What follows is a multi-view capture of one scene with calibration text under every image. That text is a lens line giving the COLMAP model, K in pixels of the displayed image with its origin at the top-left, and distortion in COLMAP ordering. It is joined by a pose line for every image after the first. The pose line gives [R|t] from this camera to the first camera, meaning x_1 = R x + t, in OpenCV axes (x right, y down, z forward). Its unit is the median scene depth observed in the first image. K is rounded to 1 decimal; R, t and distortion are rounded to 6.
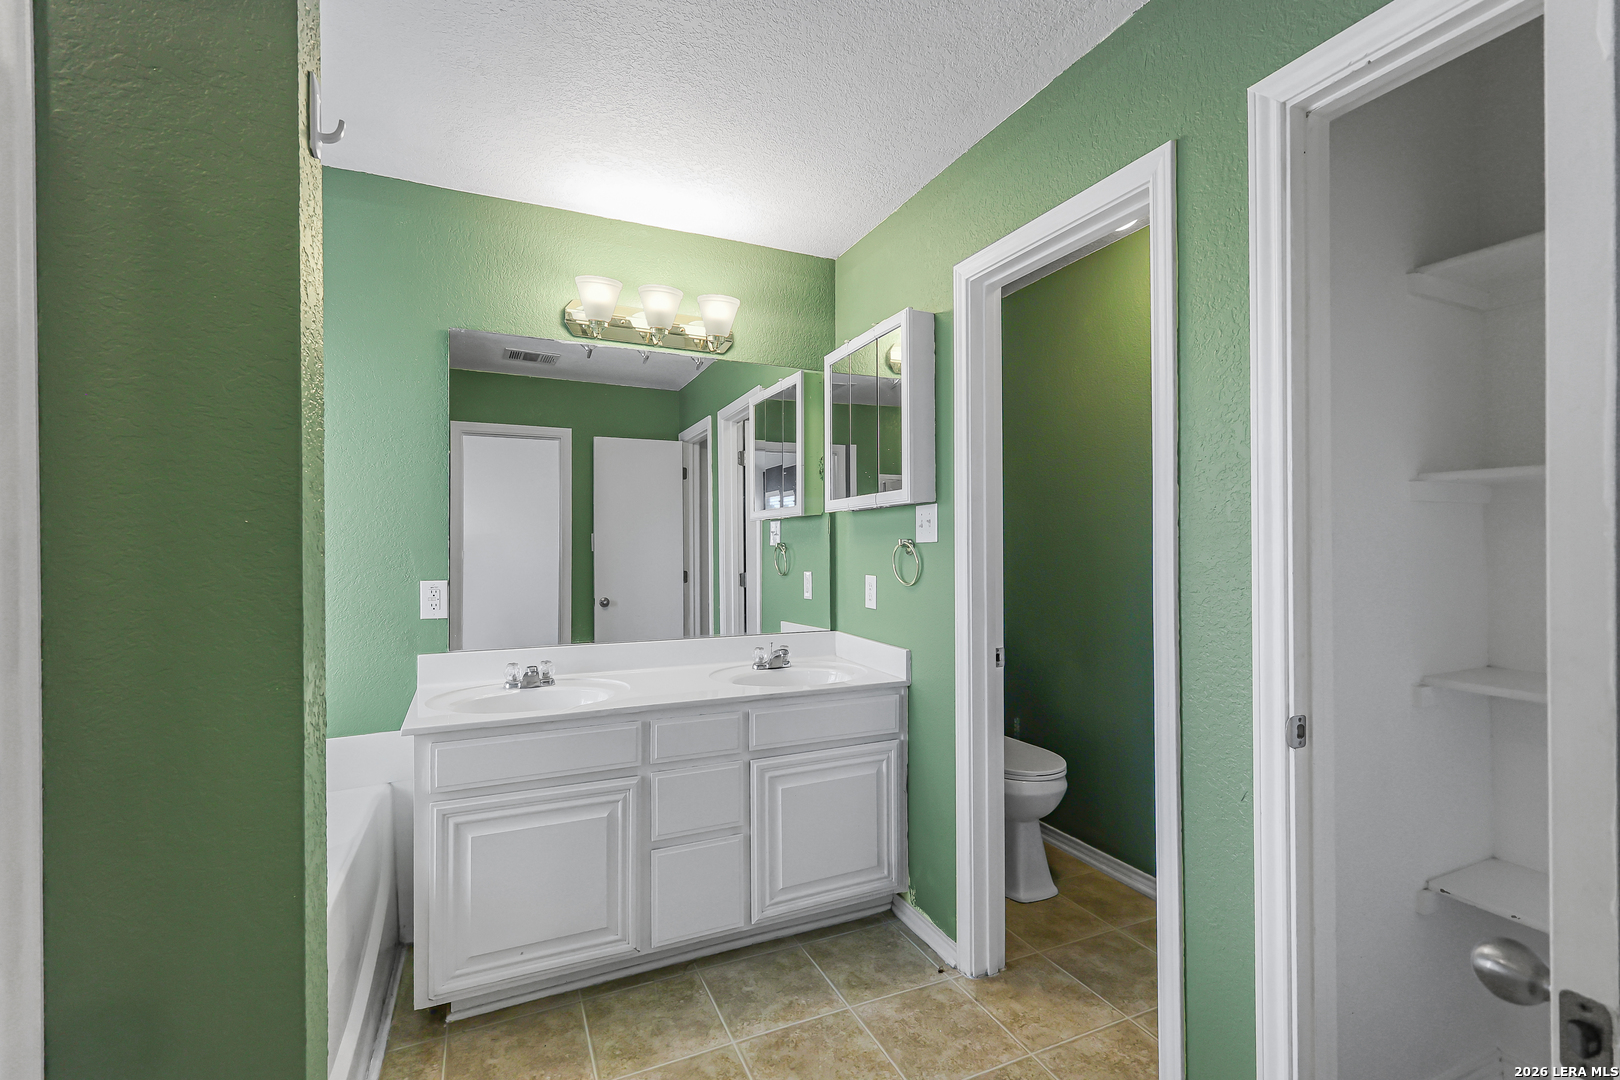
lens RADIAL K [[723.7, 0, 812.4], [0, 723.7, 540.5], [0, 0, 1]] dist [0.017995, -0.001522]
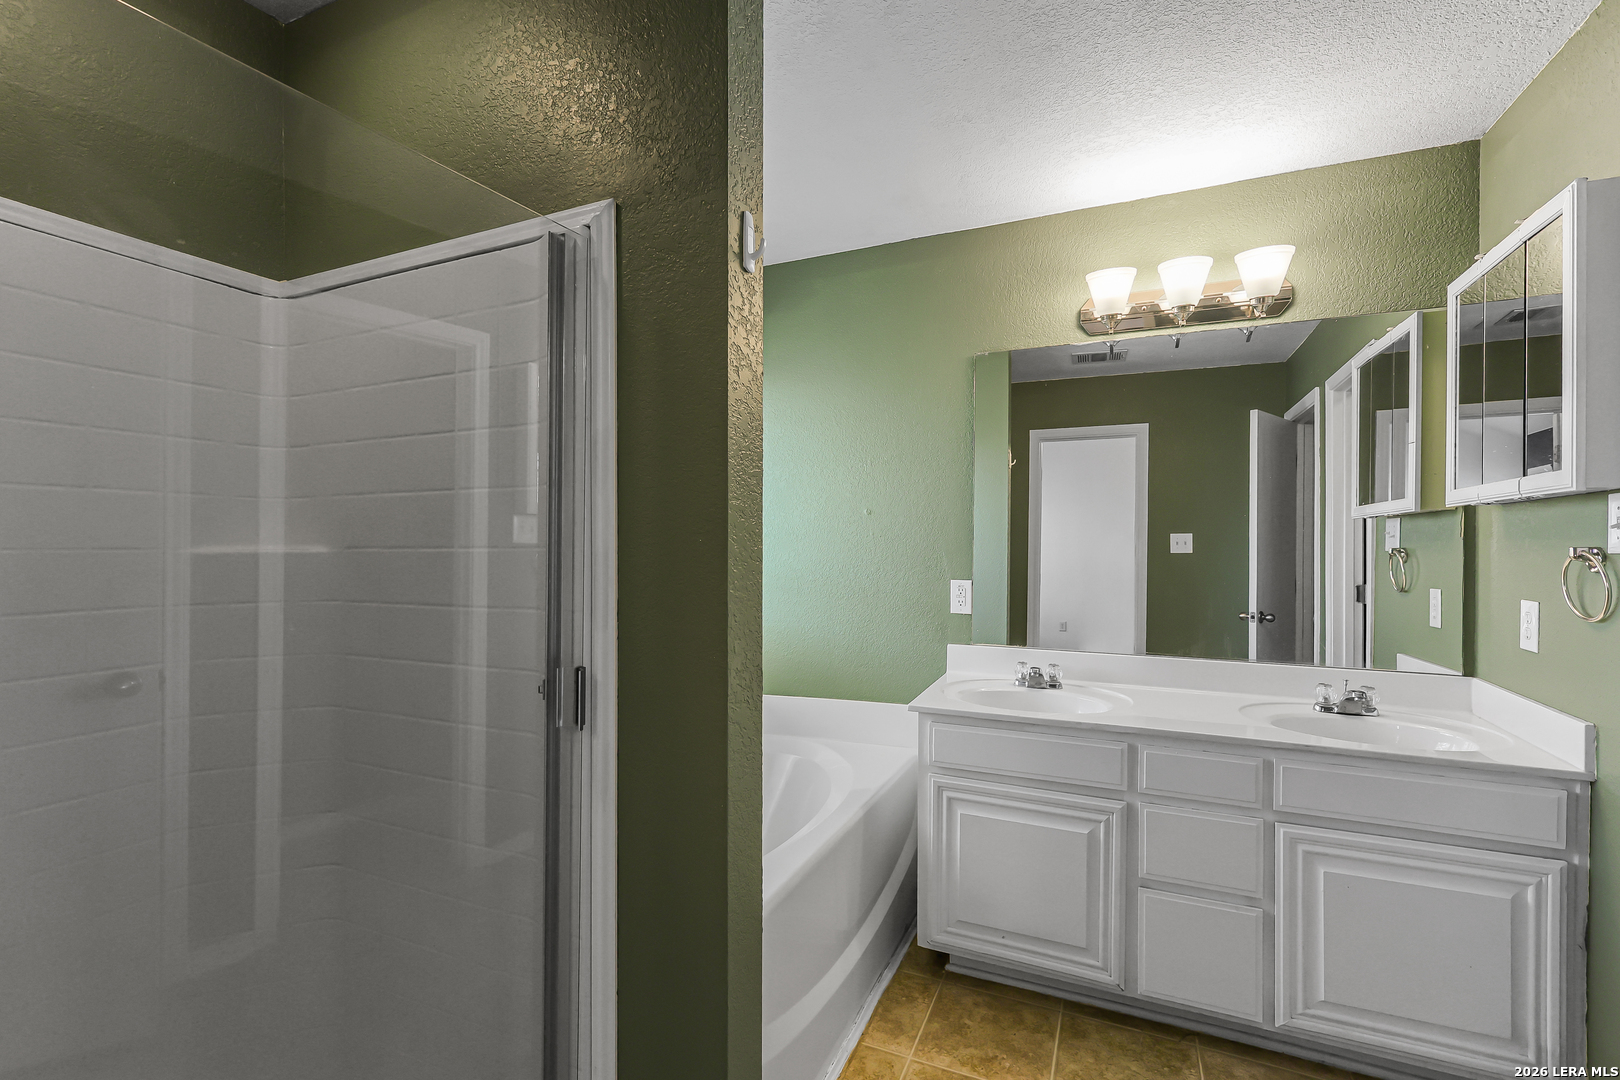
lens RADIAL K [[723.7, 0, 807.3], [0, 723.7, 541.3], [0, 0, 1]] dist [0.017995, -0.001522]
pose [[0.665509, 0.003814, -0.746380, 0.161703], [0.000100, 0.999986, 0.005199, -0.011033], [0.746390, -0.003535, 0.665499, 0.071038]]
